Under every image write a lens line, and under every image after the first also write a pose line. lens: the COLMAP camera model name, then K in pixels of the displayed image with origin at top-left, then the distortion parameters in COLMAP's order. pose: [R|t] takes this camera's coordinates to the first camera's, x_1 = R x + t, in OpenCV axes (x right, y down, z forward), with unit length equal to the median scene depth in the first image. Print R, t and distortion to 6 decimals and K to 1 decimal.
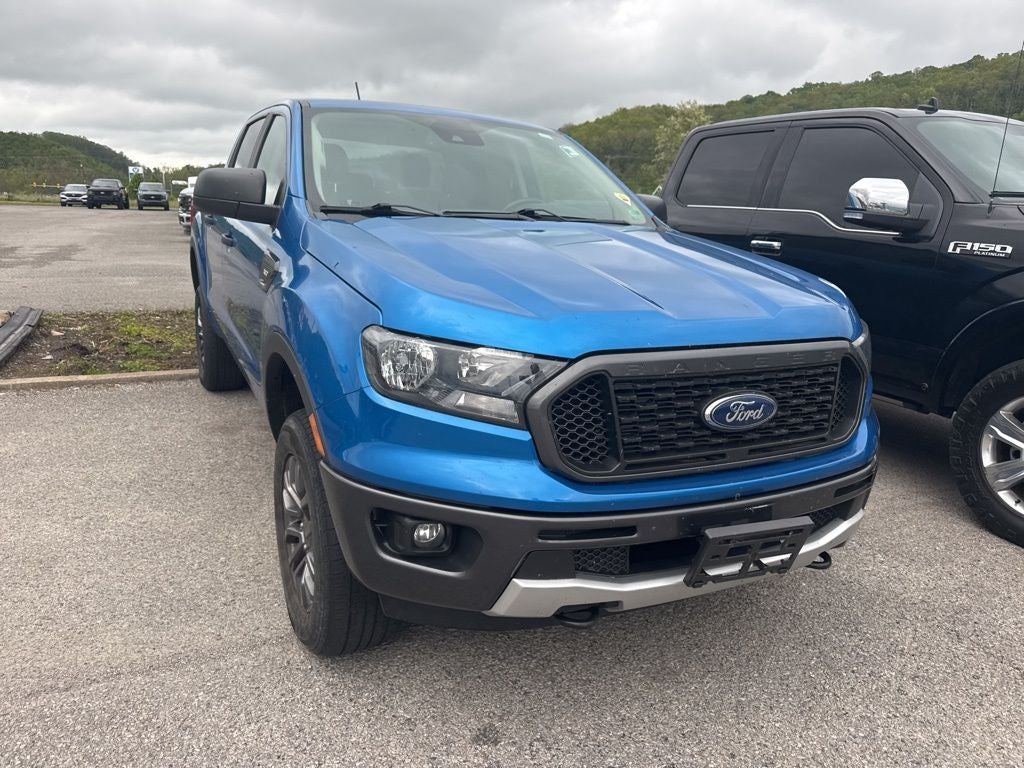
lens RADIAL K [[723.0, 0, 508.3], [0, 723.0, 392.0], [0, 0, 1]] dist [0.030416, -0.033520]
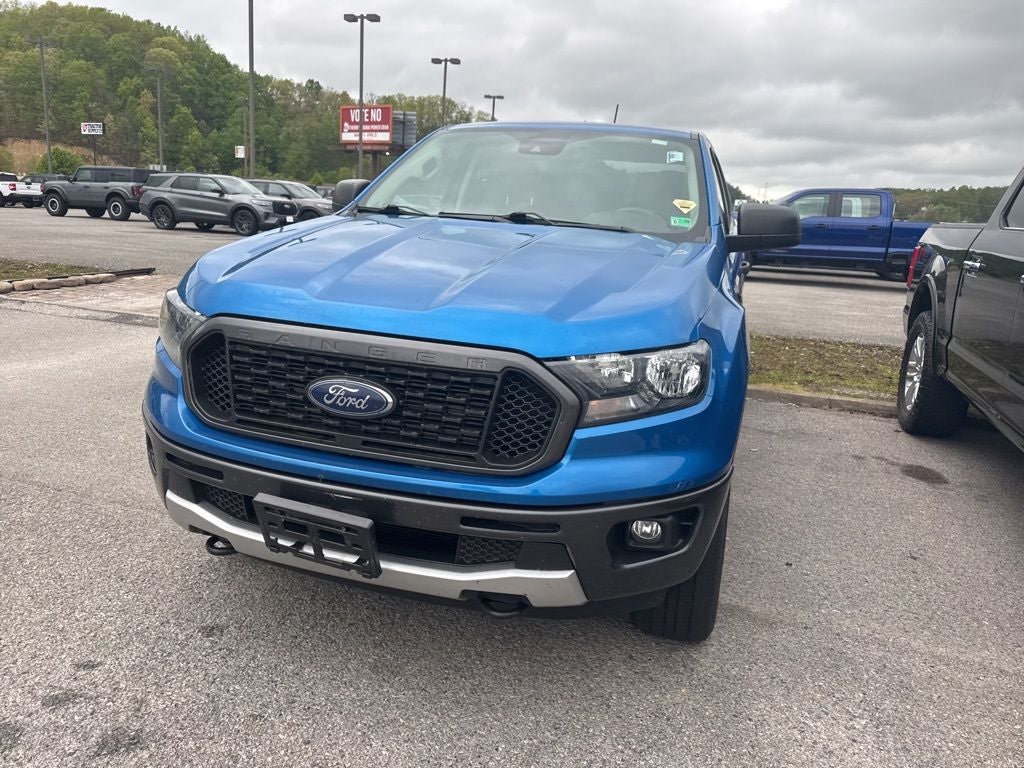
lens RADIAL K [[723.0, 0, 510.1], [0, 723.0, 385.8], [0, 0, 1]] dist [0.030416, -0.033520]
pose [[0.725011, 0.164730, -0.668747, 0.781448], [-0.197527, 0.979919, 0.027234, -0.040822], [0.659804, 0.112351, 0.742991, 0.278626]]
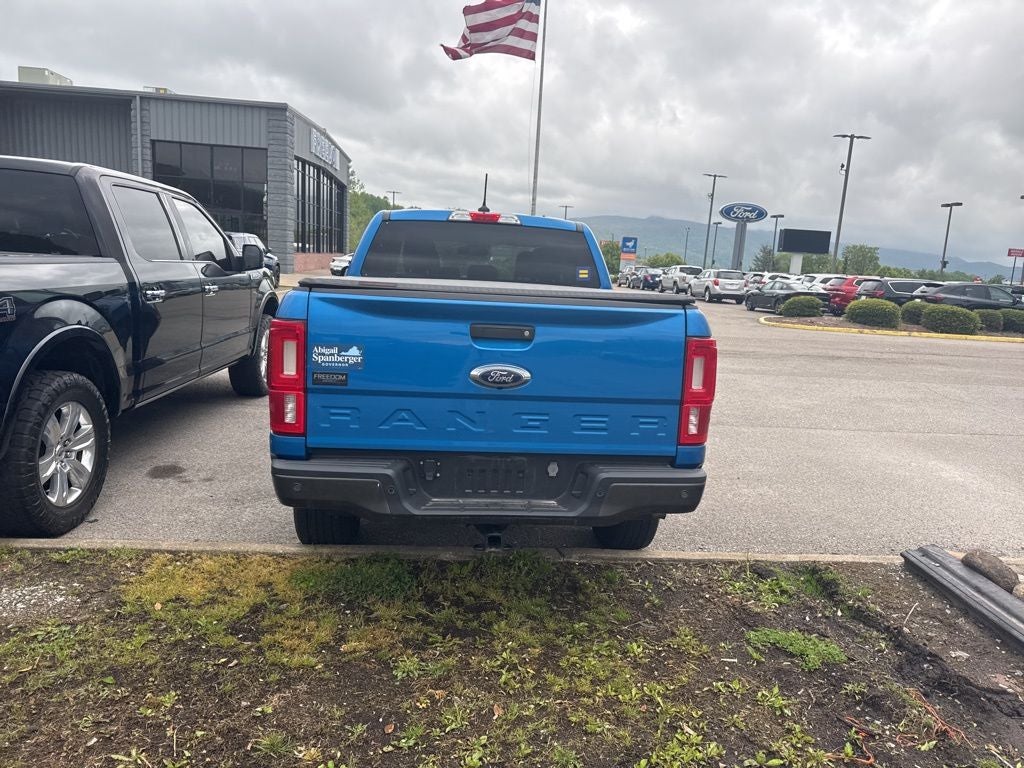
lens RADIAL K [[723.0, 0, 517.8], [0, 723.0, 382.6], [0, 0, 1]] dist [0.030416, -0.033520]
pose [[-0.928446, -0.153323, 0.338349, -1.069248], [-0.004216, 0.915135, 0.403125, -0.970097], [-0.371444, 0.372853, -0.850300, 3.310549]]
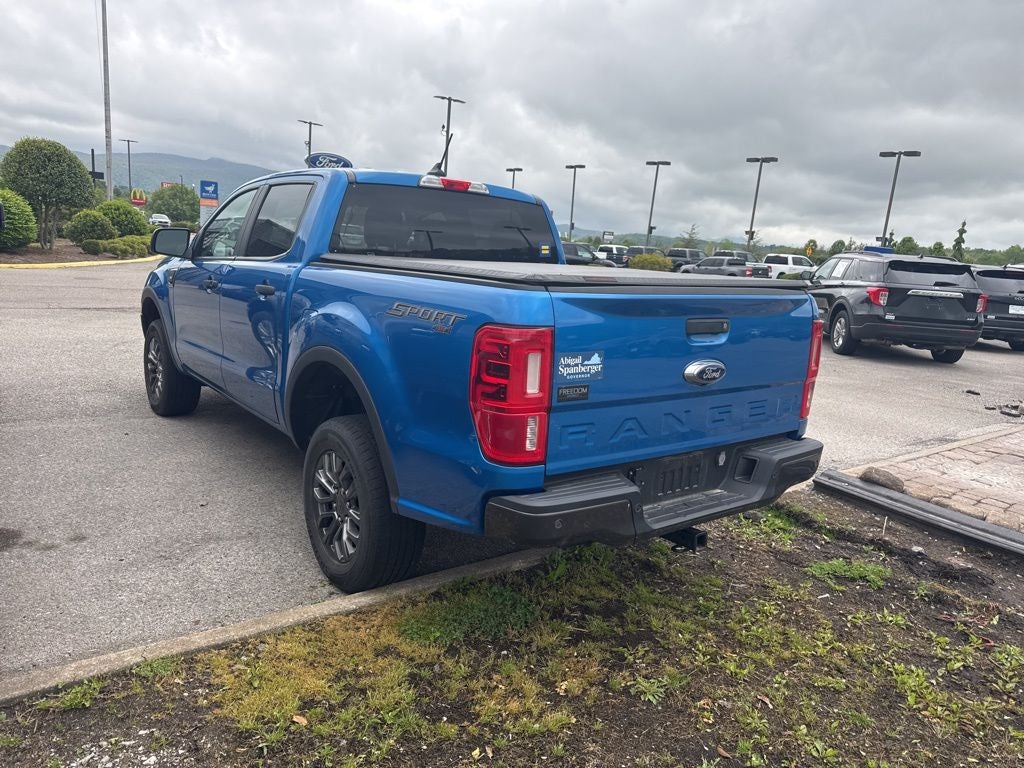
lens RADIAL K [[723.0, 0, 518.6], [0, 723.0, 391.0], [0, 0, 1]] dist [0.030416, -0.033520]
pose [[-0.973898, -0.073637, -0.214708, -0.219094], [-0.161110, 0.890573, 0.425351, -0.922380], [0.159892, 0.448840, -0.879191, 3.289130]]
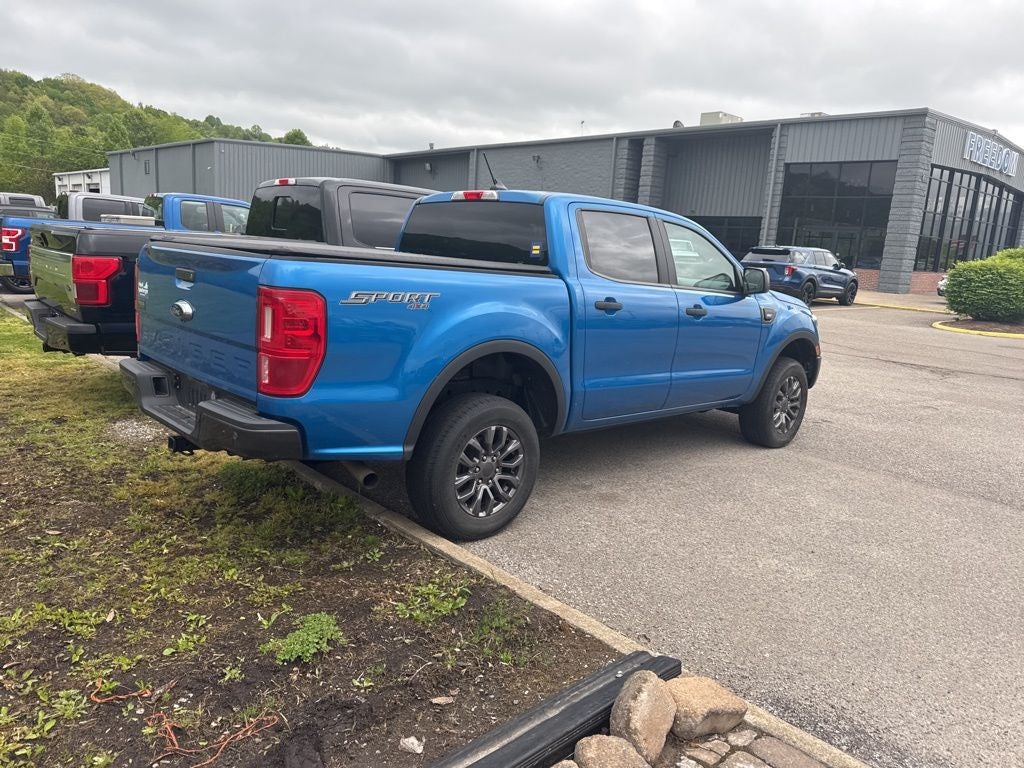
lens RADIAL K [[723.0, 0, 516.5], [0, 723.0, 388.2], [0, 0, 1]] dist [0.030416, -0.033520]
pose [[-0.292485, -0.246983, 0.923825, -2.109336], [0.166034, 0.938282, 0.303414, -0.722790], [-0.941746, 0.242130, -0.233426, 2.199466]]
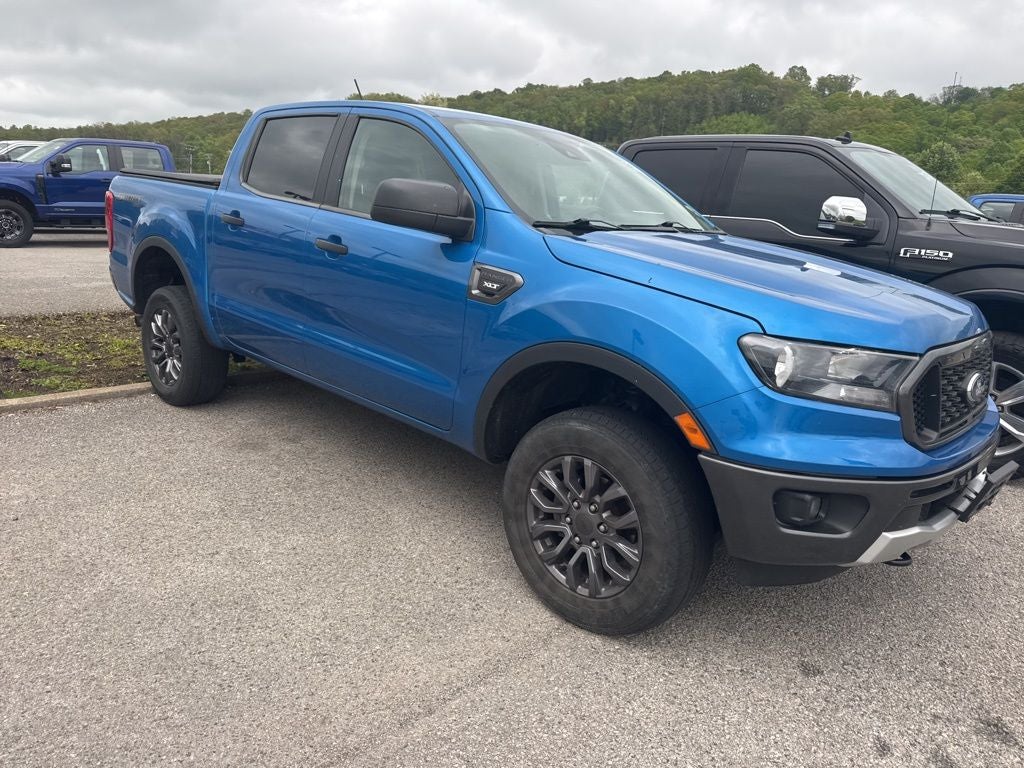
lens RADIAL K [[723.0, 0, 515.3], [0, 723.0, 383.7], [0, 0, 1]] dist [0.030416, -0.033520]
pose [[0.938034, -0.063169, 0.340737, -0.634436], [0.061491, 0.997984, 0.015732, -0.035818], [-0.341044, 0.006195, 0.940027, 0.021676]]
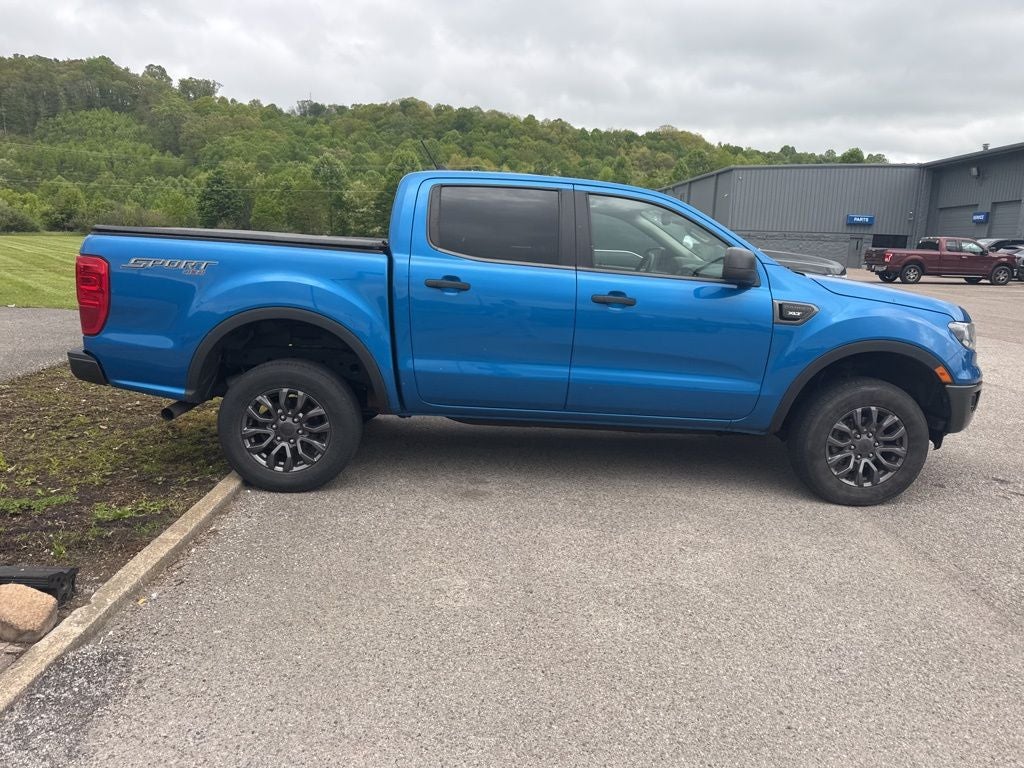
lens RADIAL K [[723.0, 0, 516.3], [0, 723.0, 388.3], [0, 0, 1]] dist [0.030416, -0.033520]
pose [[0.419592, -0.207757, 0.883618, -1.967031], [0.212011, 0.968961, 0.127148, -0.326290], [-0.882606, 0.133987, 0.450615, 0.810030]]
